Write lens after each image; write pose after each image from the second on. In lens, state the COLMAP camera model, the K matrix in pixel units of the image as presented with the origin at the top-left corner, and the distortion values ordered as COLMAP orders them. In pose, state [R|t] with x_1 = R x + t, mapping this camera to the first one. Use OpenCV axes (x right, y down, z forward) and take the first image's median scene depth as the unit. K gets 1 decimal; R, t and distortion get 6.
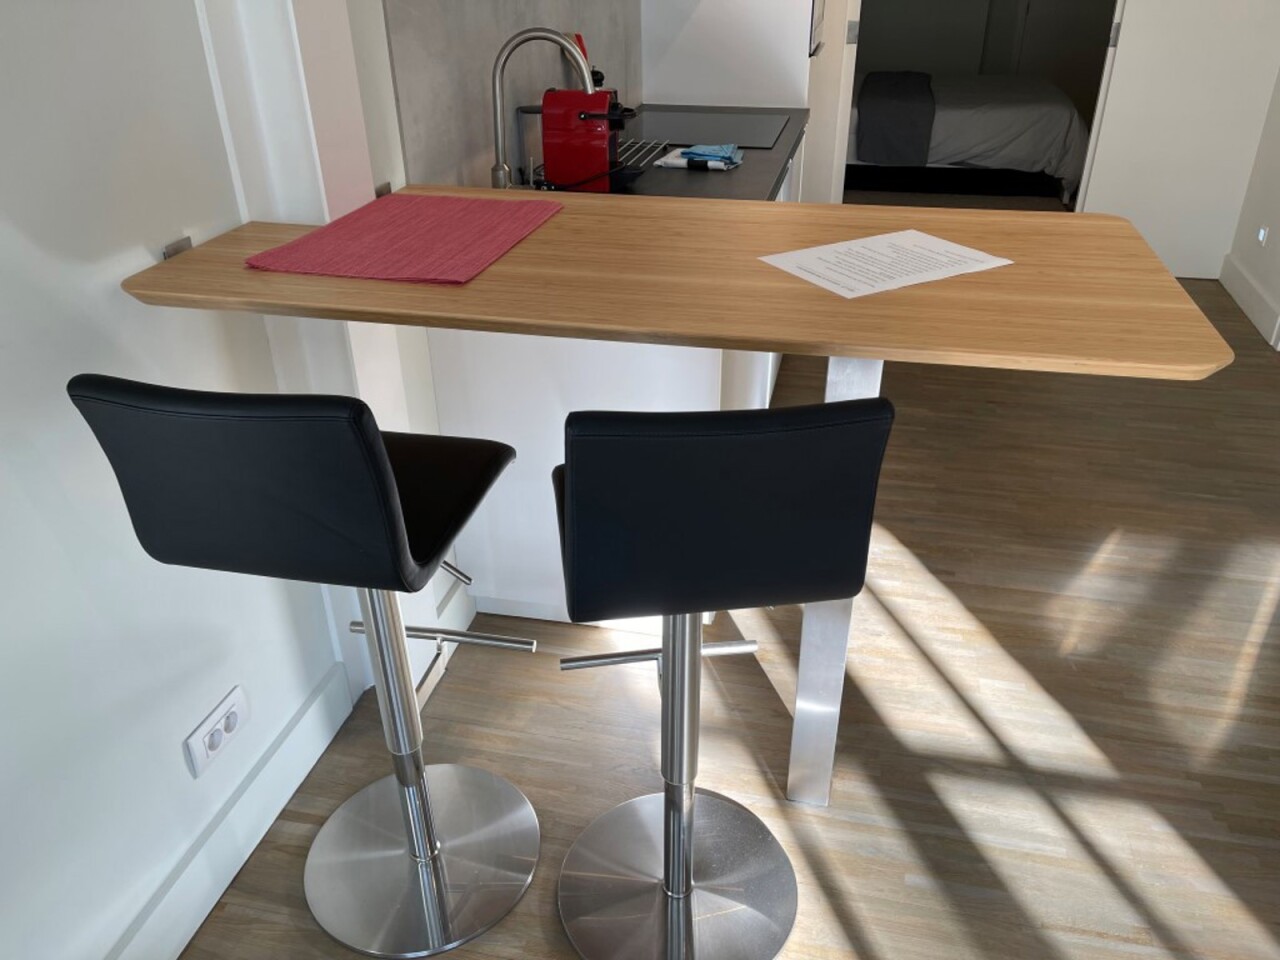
lens RADIAL K [[969.7, 0, 638.1], [0, 969.7, 478.9], [0, 0, 1]] dist [0.055410, -0.071119]
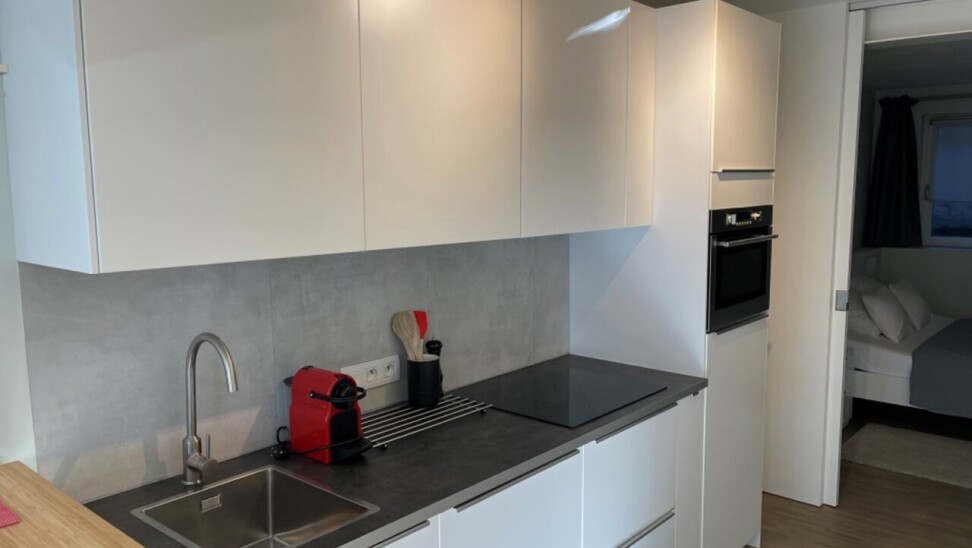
lens RADIAL K [[735.9, 0, 485.2], [0, 735.9, 274.1], [0, 0, 1]] dist [0.013302, 0.001477]
pose [[0.879745, 0.059125, -0.471755, 0.470372], [-0.230770, 0.920620, -0.314968, -0.269536], [0.415684, 0.385958, 0.823555, 0.334984]]
